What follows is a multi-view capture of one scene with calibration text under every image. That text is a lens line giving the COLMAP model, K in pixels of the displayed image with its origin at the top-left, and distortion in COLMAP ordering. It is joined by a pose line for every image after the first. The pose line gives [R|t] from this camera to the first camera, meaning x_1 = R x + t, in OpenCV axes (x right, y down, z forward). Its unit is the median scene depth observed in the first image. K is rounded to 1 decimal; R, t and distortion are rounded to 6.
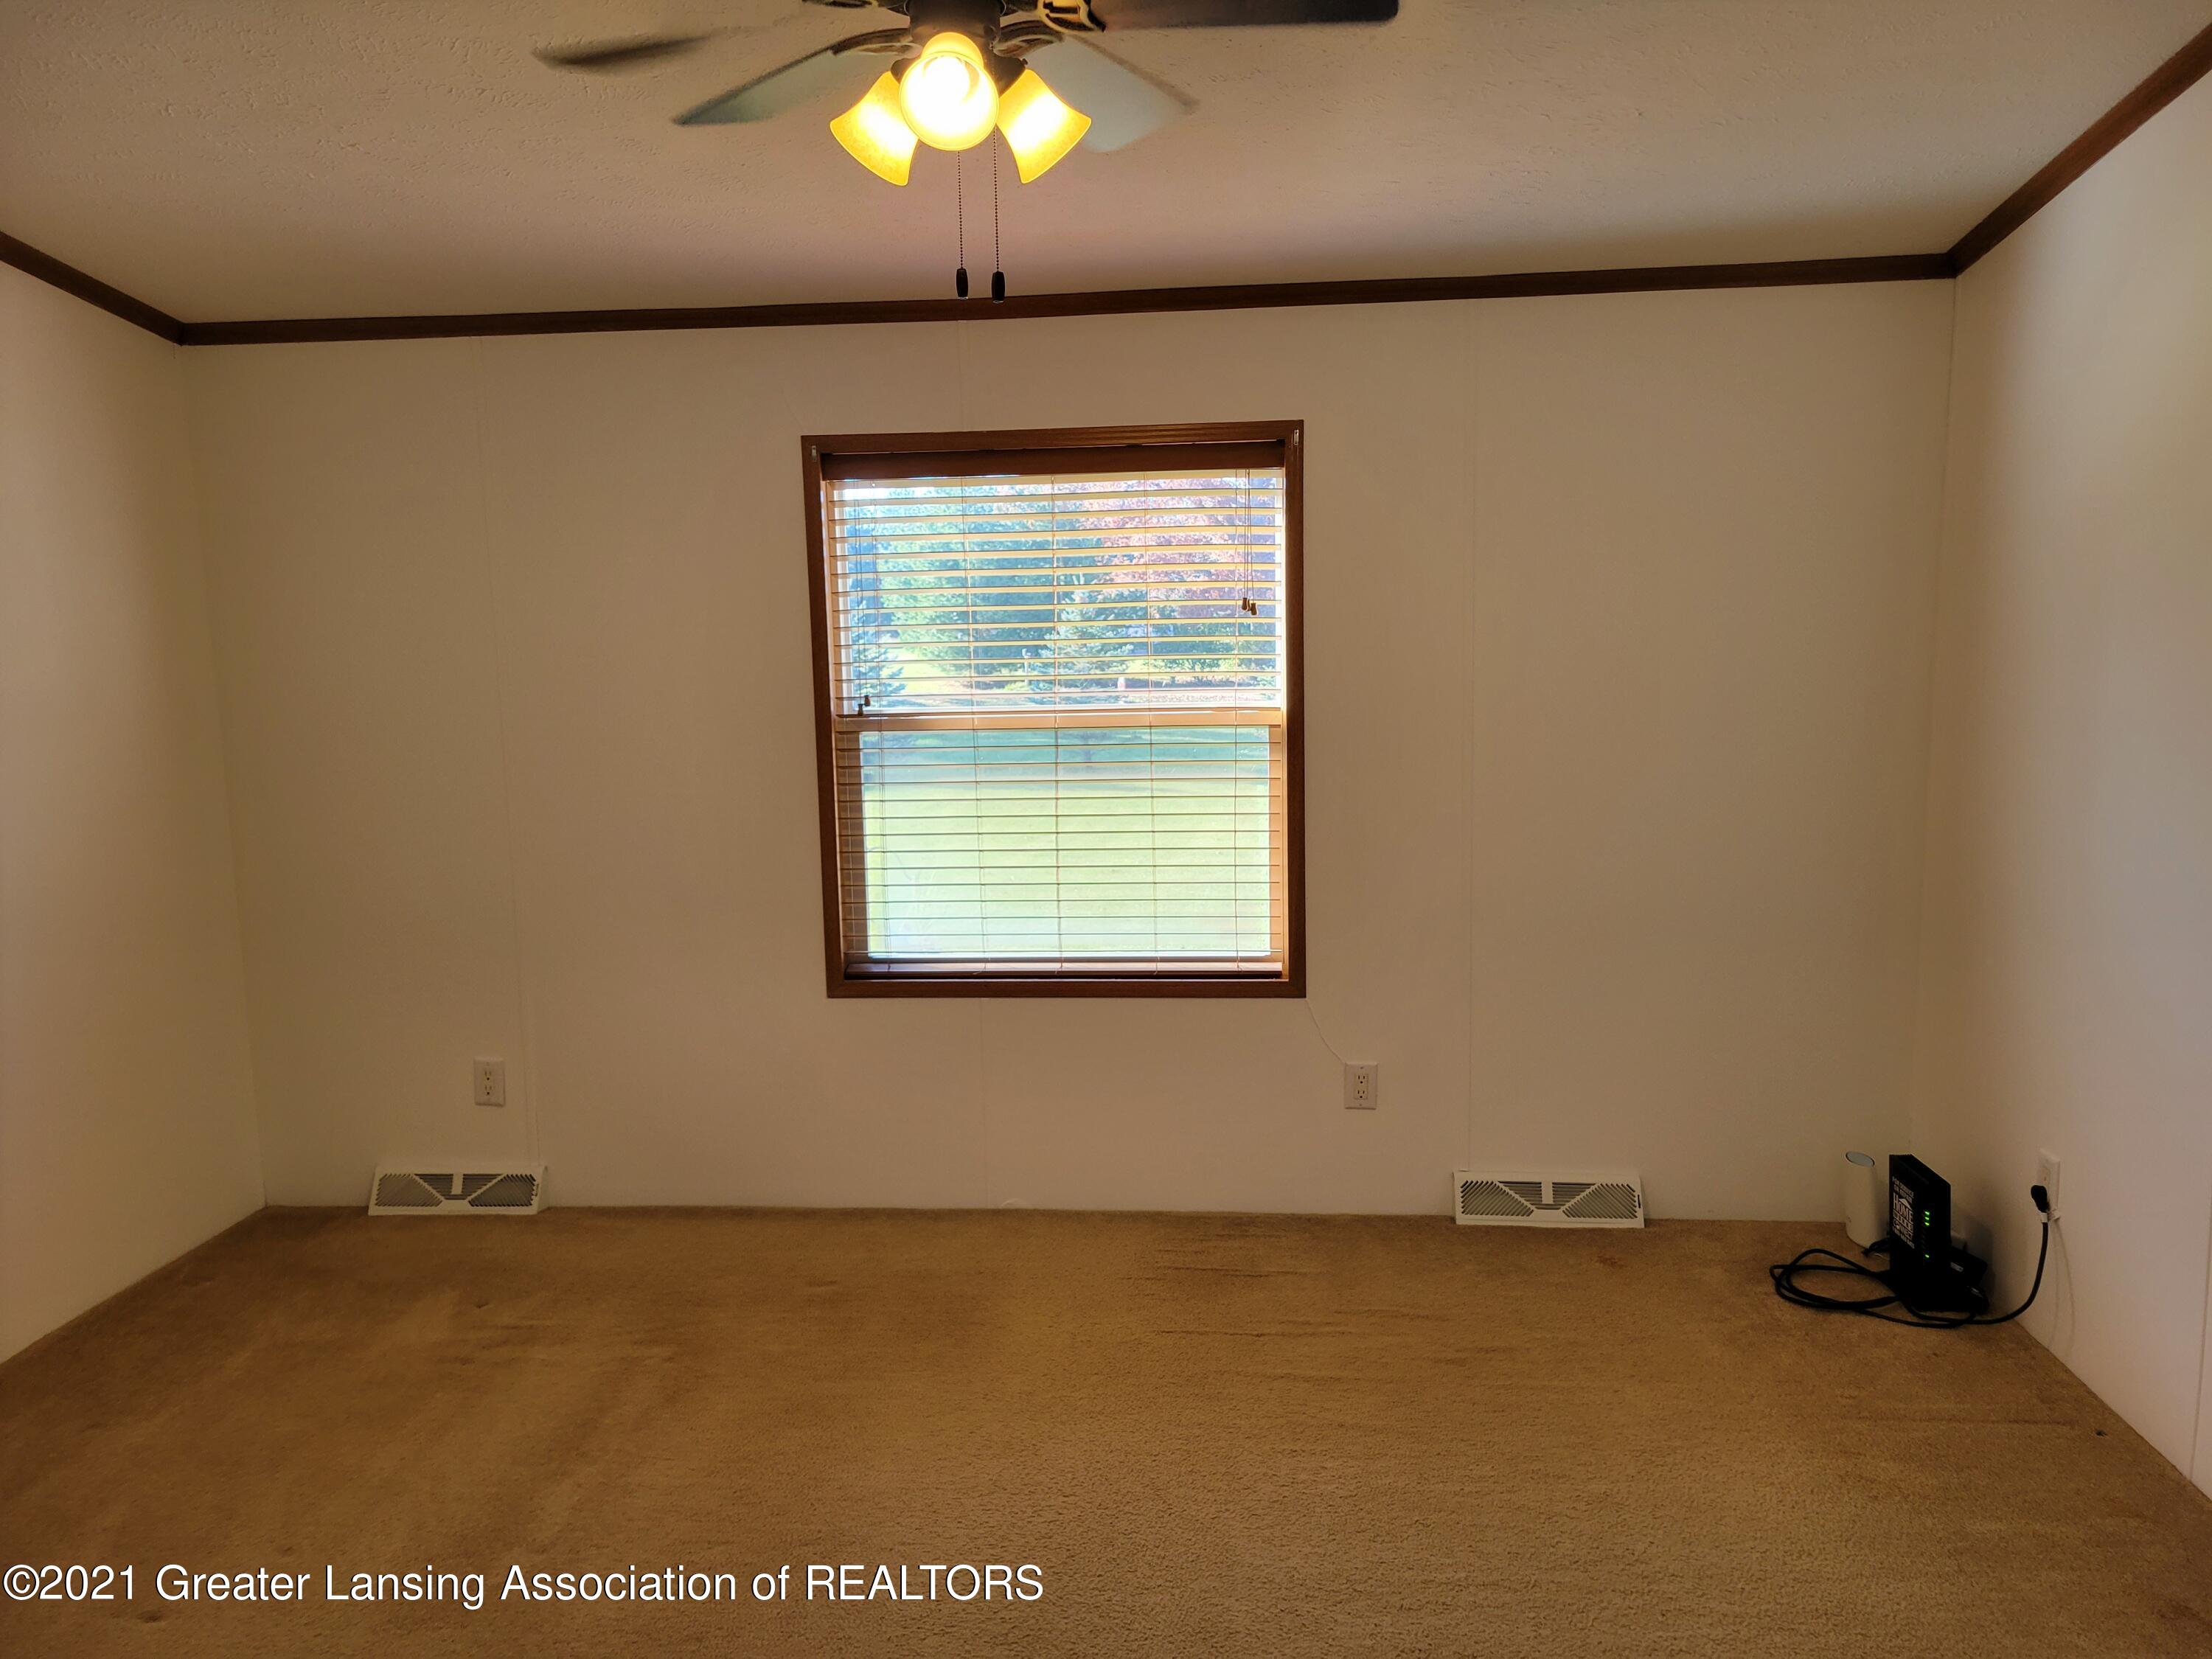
lens RADIAL K [[1748.2, 0, 1106.0], [0, 1748.2, 829.5], [0, 0, 1]] dist [0.002536, 0.004207]
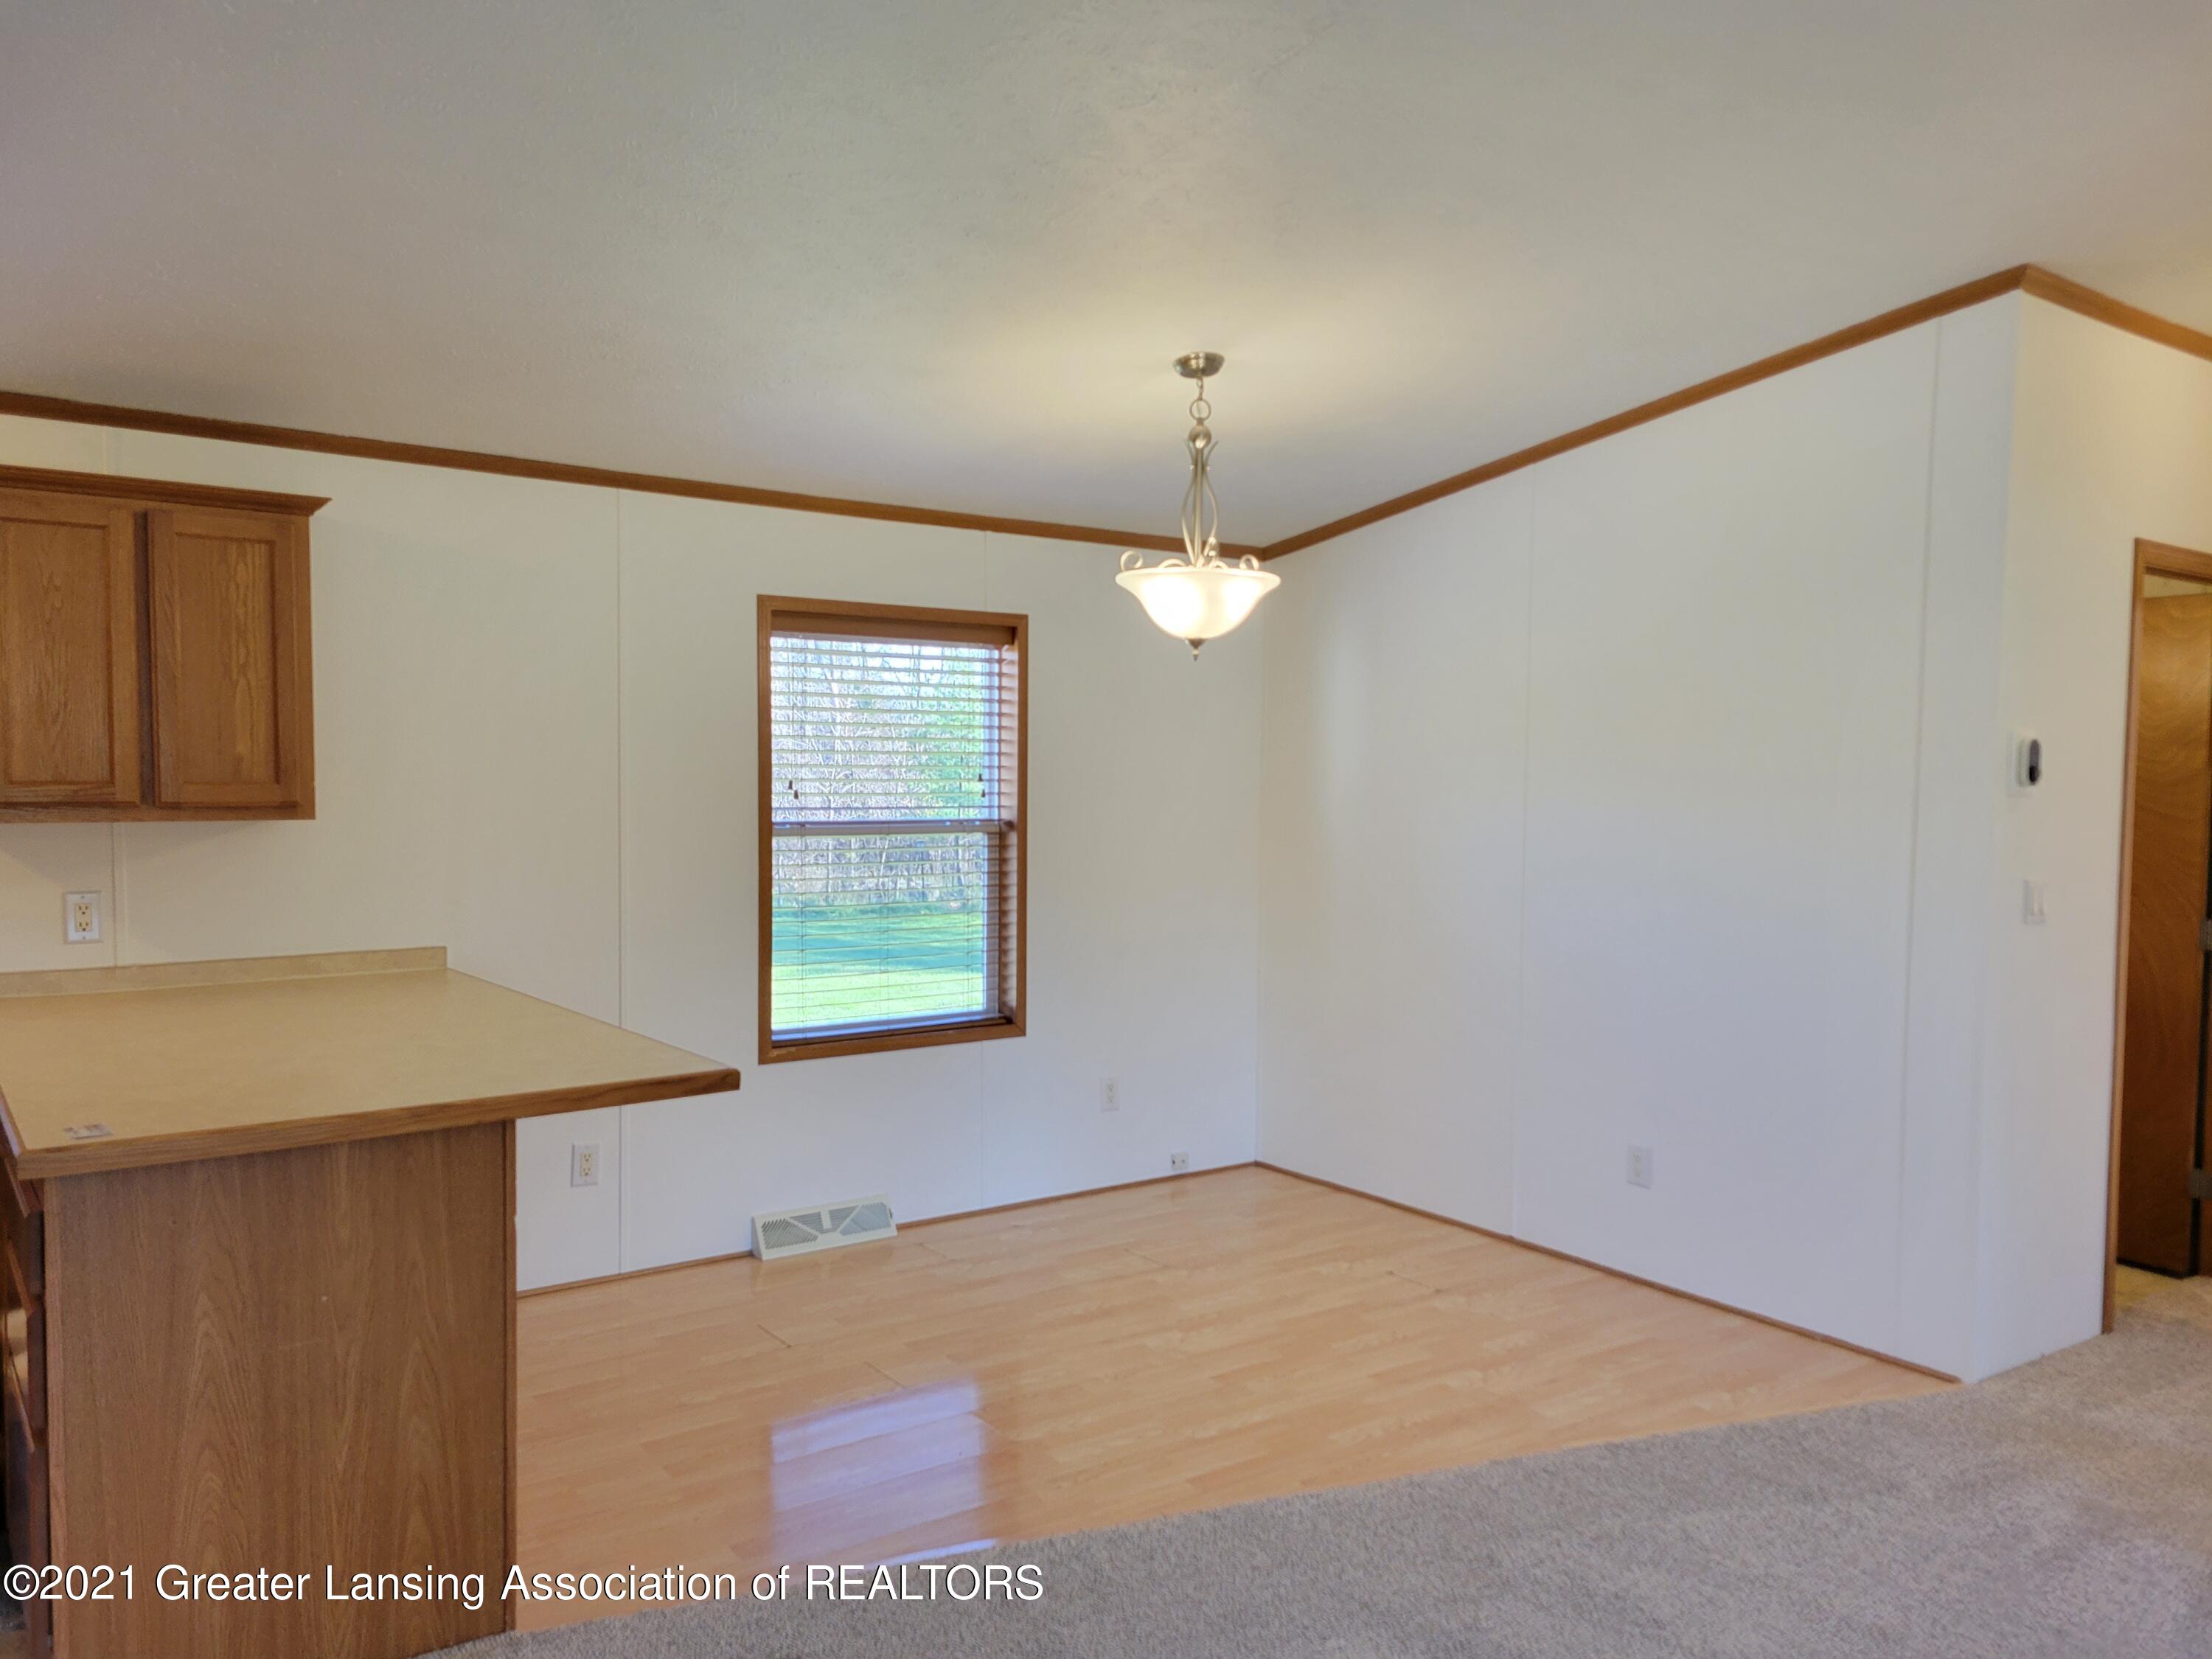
lens RADIAL K [[1748.2, 0, 1106.0], [0, 1748.2, 829.5], [0, 0, 1]] dist [0.002536, 0.004207]
pose [[0.694708, -0.000871, 0.719291, -0.478229], [0.044297, 0.998153, -0.041575, -0.002432], [-0.717927, 0.060745, 0.693463, 0.007886]]
